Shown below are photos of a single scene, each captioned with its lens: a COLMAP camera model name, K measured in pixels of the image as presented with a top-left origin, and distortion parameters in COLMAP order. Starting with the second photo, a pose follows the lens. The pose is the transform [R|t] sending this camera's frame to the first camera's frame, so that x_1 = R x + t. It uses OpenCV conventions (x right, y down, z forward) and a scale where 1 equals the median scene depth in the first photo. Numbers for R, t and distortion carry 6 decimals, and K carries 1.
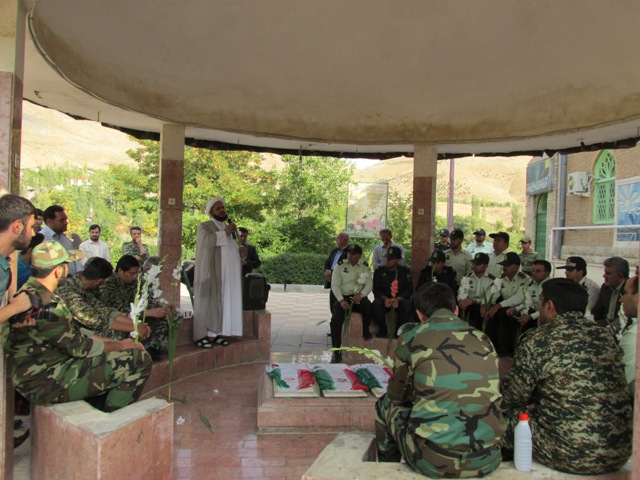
lens RADIAL K [[531.9, 0, 320.0], [0, 531.9, 240.0], [0, 0, 1]] dist [-0.015422, -0.008764]
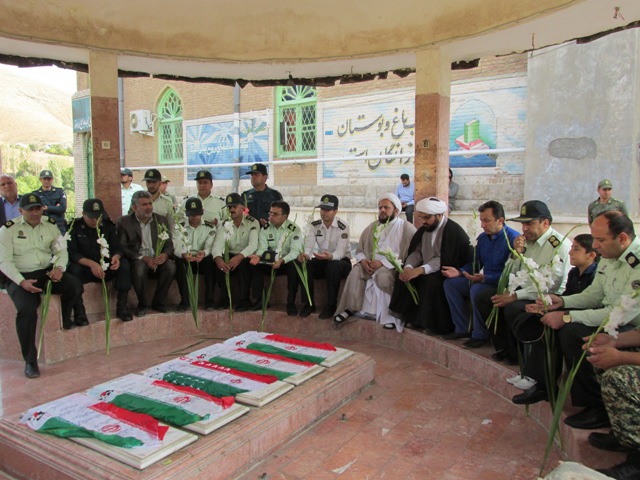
lens RADIAL K [[531.9, 0, 320.0], [0, 531.9, 240.0], [0, 0, 1]] dist [-0.015422, -0.008764]
pose [[0.611540, -0.114551, 0.782877, -0.222688], [0.028918, 0.992039, 0.122566, -0.004387], [-0.790685, -0.052315, 0.609984, 0.308096]]
